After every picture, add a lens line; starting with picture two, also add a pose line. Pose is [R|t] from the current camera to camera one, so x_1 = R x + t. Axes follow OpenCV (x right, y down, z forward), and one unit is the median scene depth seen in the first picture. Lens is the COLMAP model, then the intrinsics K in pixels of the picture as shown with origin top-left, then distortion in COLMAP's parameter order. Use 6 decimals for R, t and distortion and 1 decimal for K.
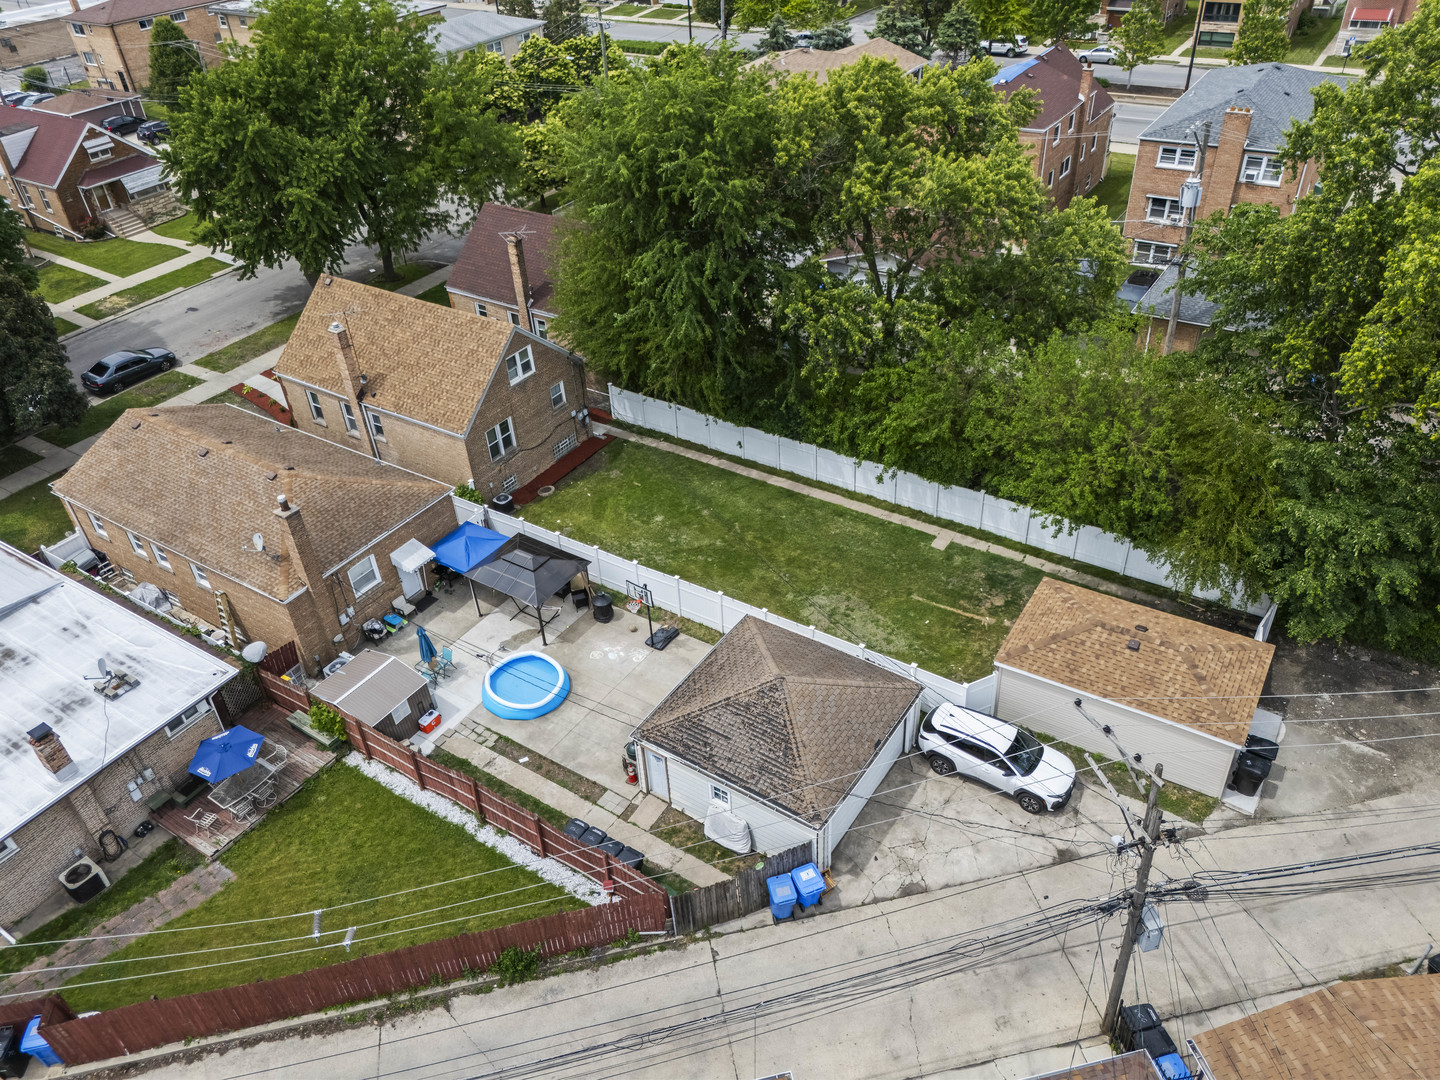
lens RADIAL K [[1059.8, 0, 723.3], [0, 1059.8, 539.1], [0, 0, 1]] dist [0.087010, -0.091747]
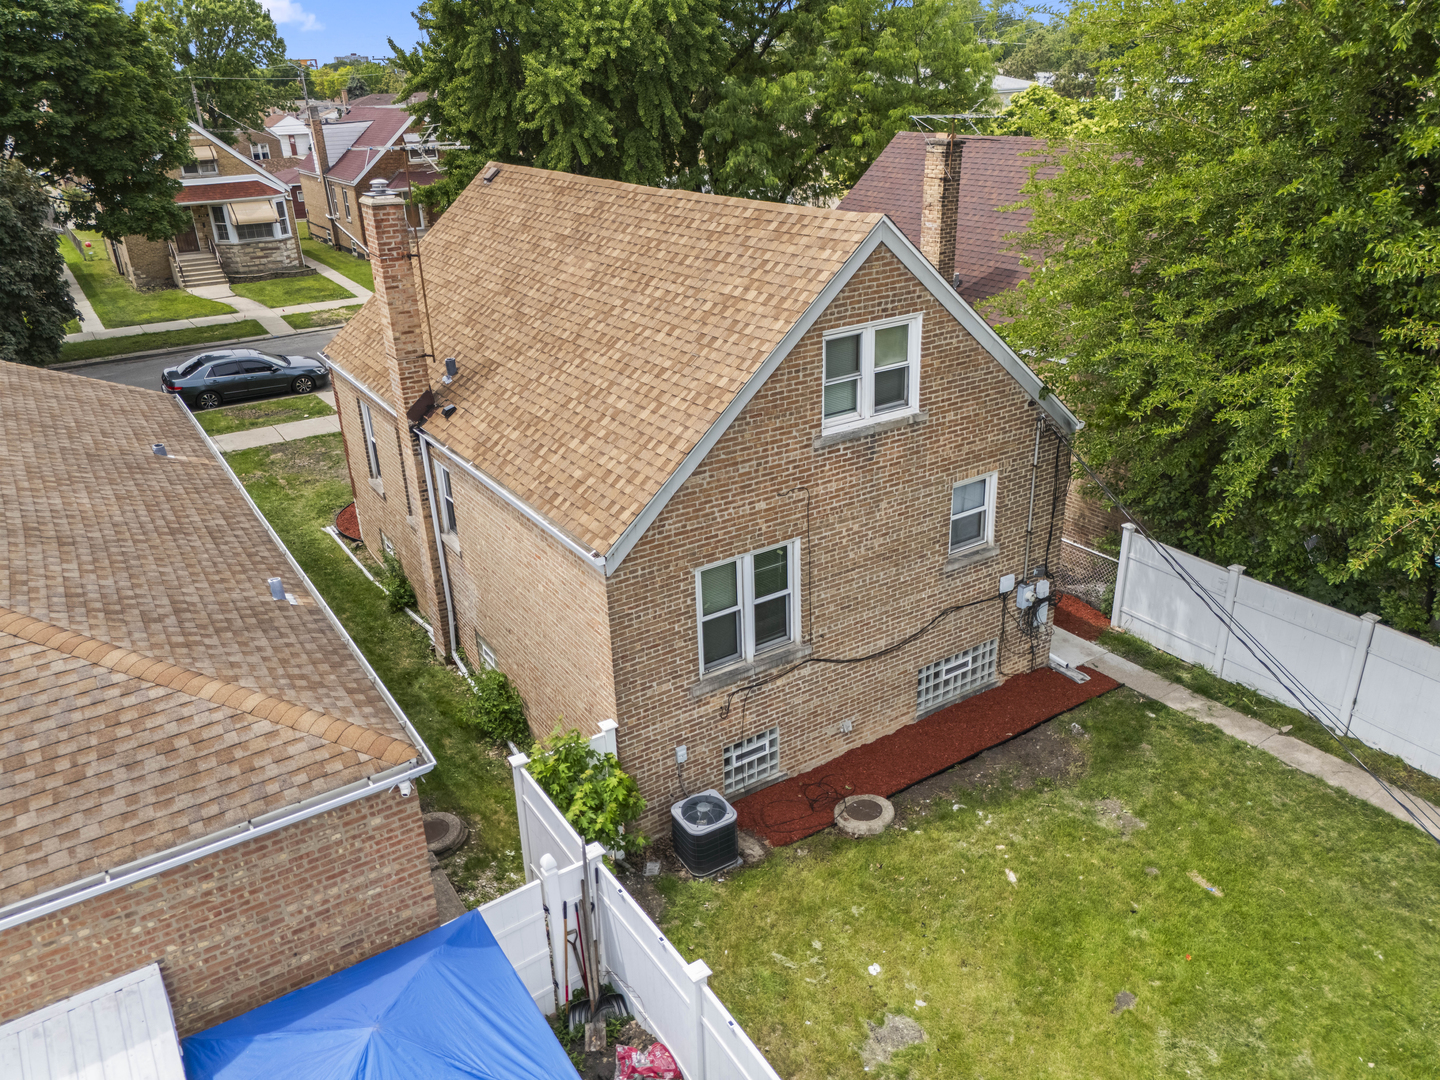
lens RADIAL K [[1059.8, 0, 723.3], [0, 1059.8, 539.1], [0, 0, 1]] dist [0.087010, -0.091747]
pose [[0.916080, 0.182968, -0.356819, -0.123260], [-0.249450, 0.956725, -0.149842, -0.071025], [0.313961, 0.226276, 0.922078, 0.776314]]
